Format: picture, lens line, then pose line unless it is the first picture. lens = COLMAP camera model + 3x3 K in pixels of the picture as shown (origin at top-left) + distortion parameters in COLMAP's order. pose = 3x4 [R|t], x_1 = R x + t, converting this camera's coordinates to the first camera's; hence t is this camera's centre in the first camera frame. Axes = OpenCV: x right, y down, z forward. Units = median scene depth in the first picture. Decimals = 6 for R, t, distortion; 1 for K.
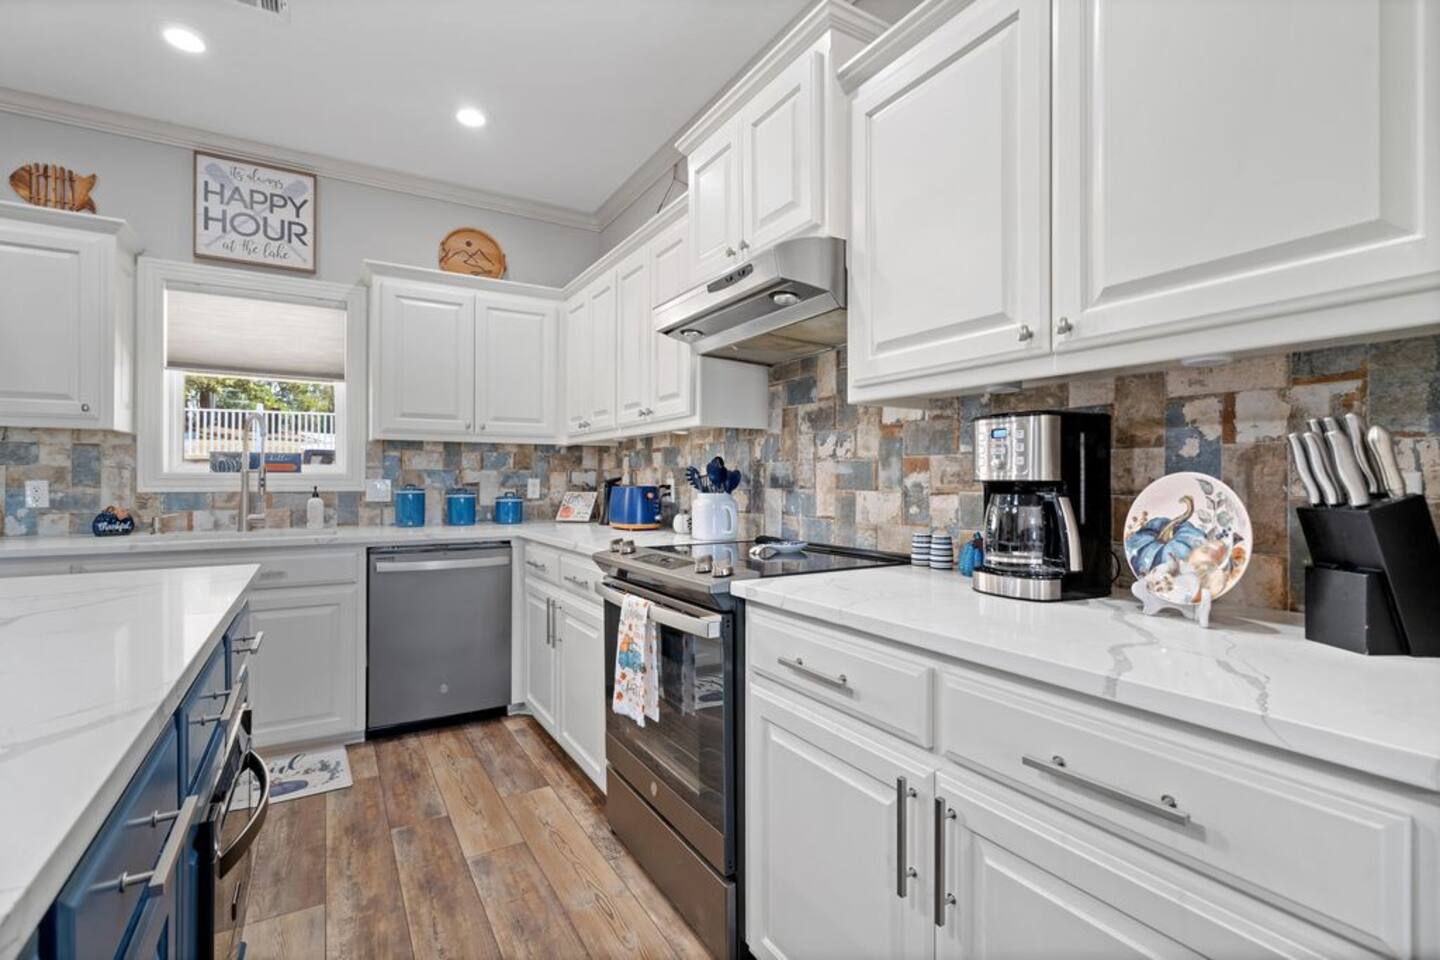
lens RADIAL K [[653.0, 0, 722.8], [0, 653.0, 478.6], [0, 0, 1]] dist [0.001549, 0.003975]
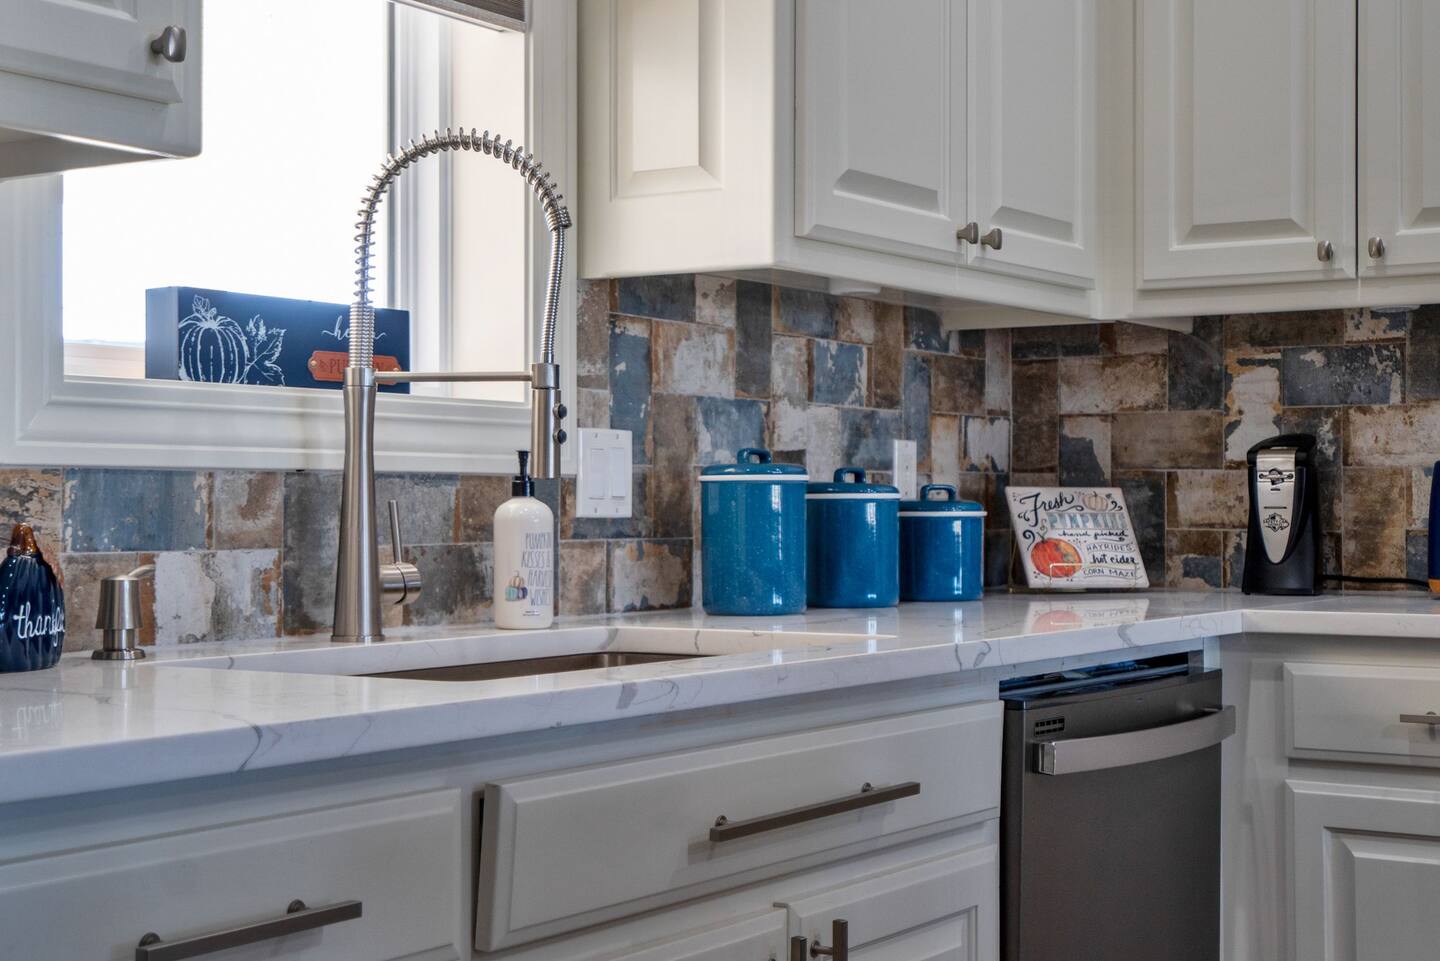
lens RADIAL K [[2143.8, 0, 694.6], [0, 2143.8, 452.9], [0, 0, 1]] dist [0.088073, 0.000000]
pose [[0.905951, 0.008311, 0.423301, -1.079875], [0.000289, 0.999795, -0.020249, 0.034476], [-0.423383, 0.018467, 0.905763, 0.302659]]
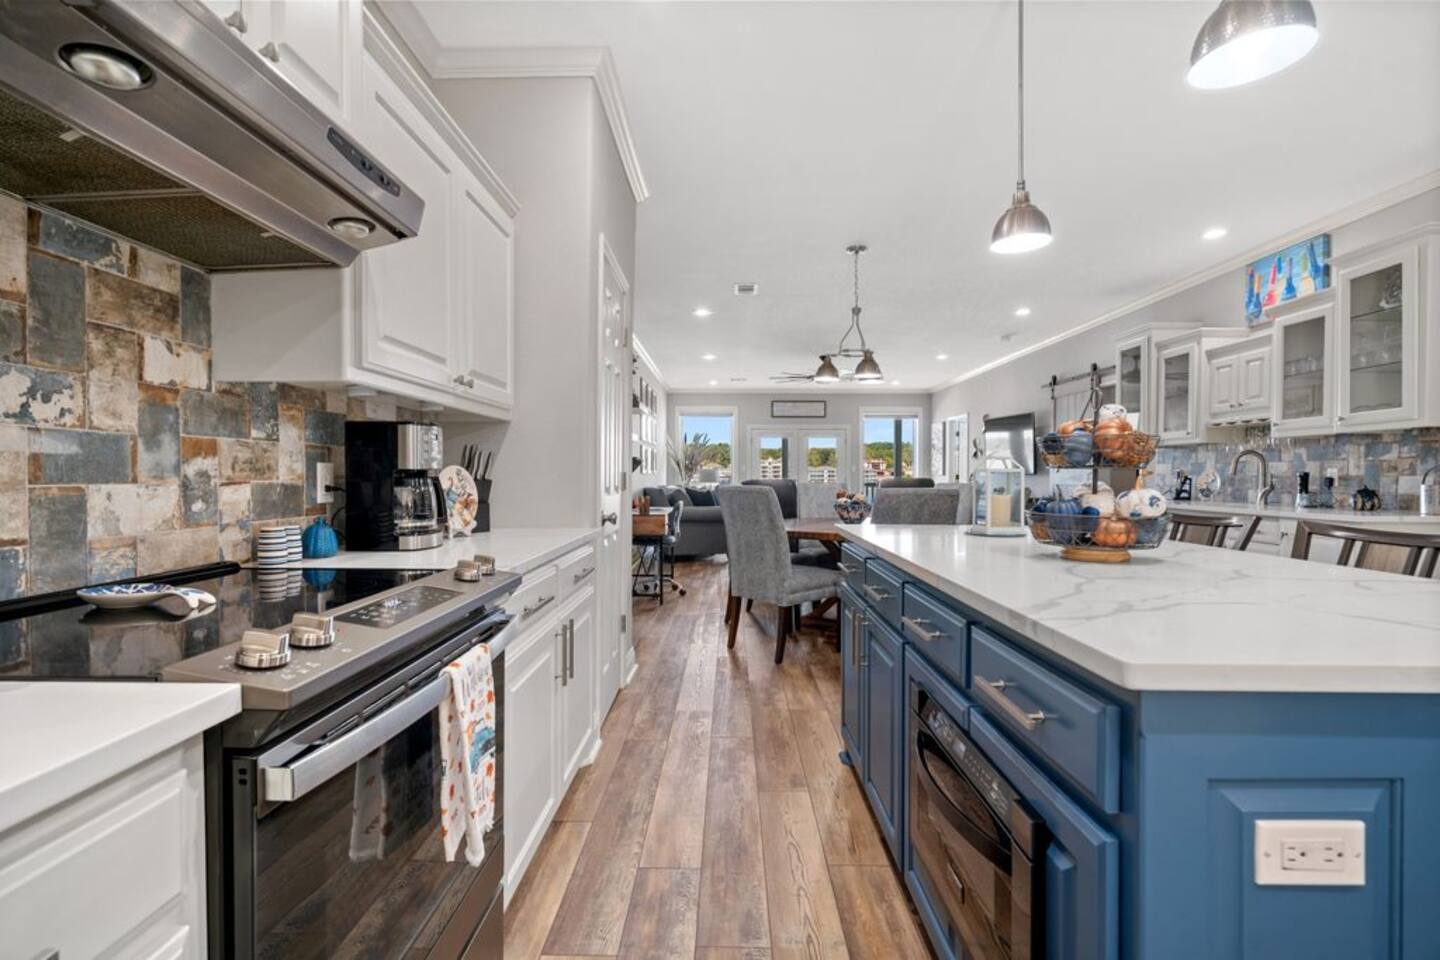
lens RADIAL K [[653.0, 0, 723.4], [0, 653.0, 485.0], [0, 0, 1]] dist [0.001549, 0.003975]
pose [[-0.843369, -0.010383, 0.537234, -0.447221], [-0.001936, 0.999866, 0.016284, 0.006623], [-0.537331, 0.012693, -0.843276, 0.925481]]
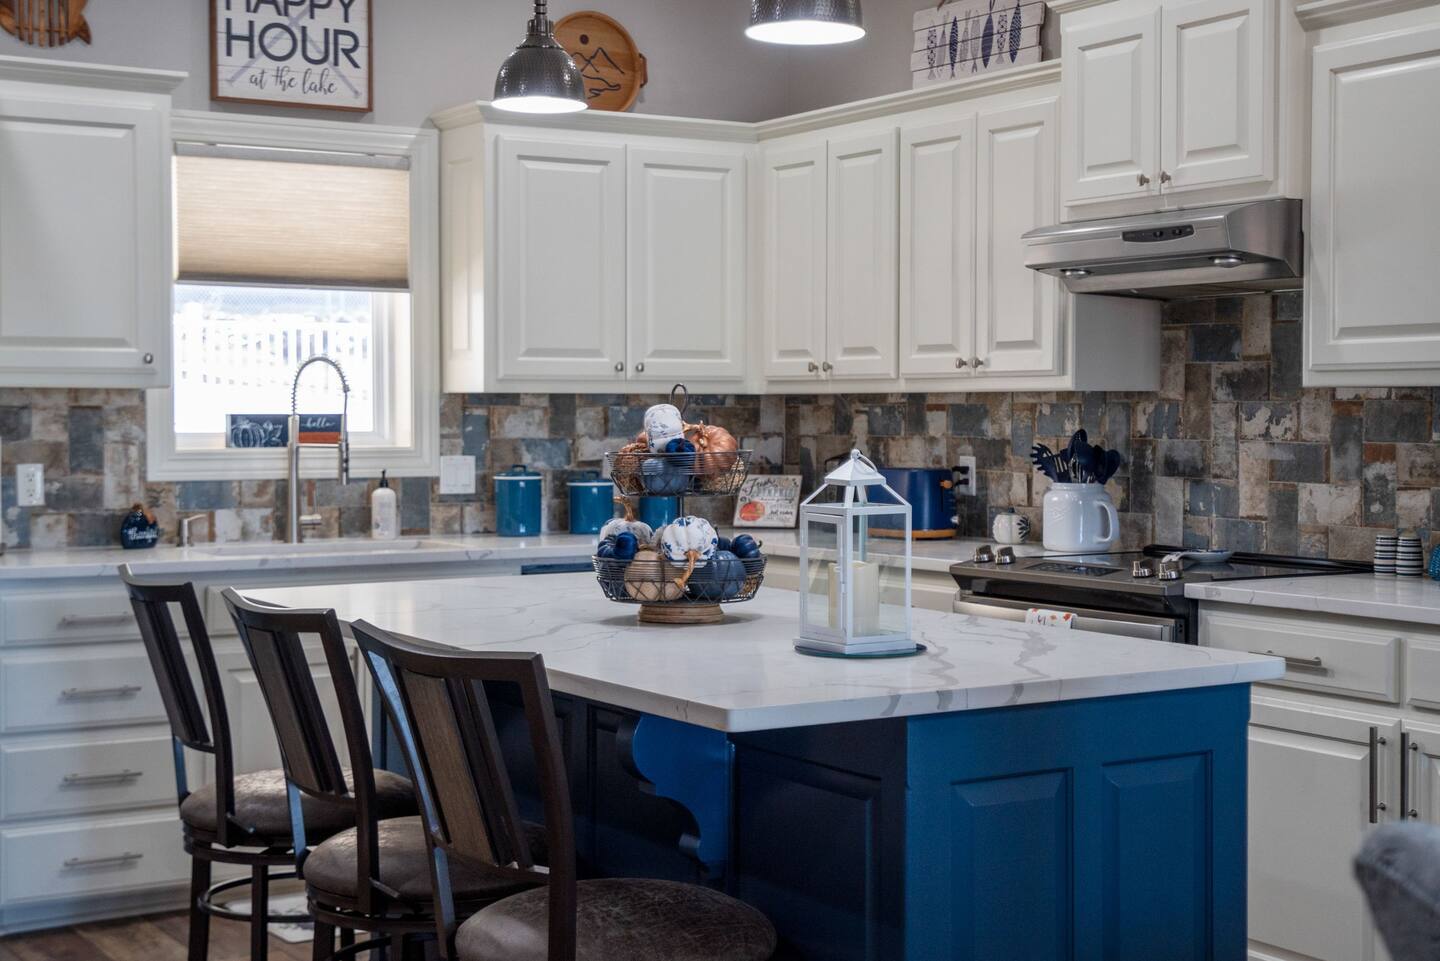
lens RADIAL K [[2143.8, 0, 721.7], [0, 2143.8, 467.4], [0, 0, 1]] dist [0.088073, 0.000000]
pose [[0.999969, -0.001654, 0.007661, -0.387277], [0.001415, 0.999513, 0.031181, -0.062260], [-0.007709, -0.031169, 0.999484, -1.200205]]
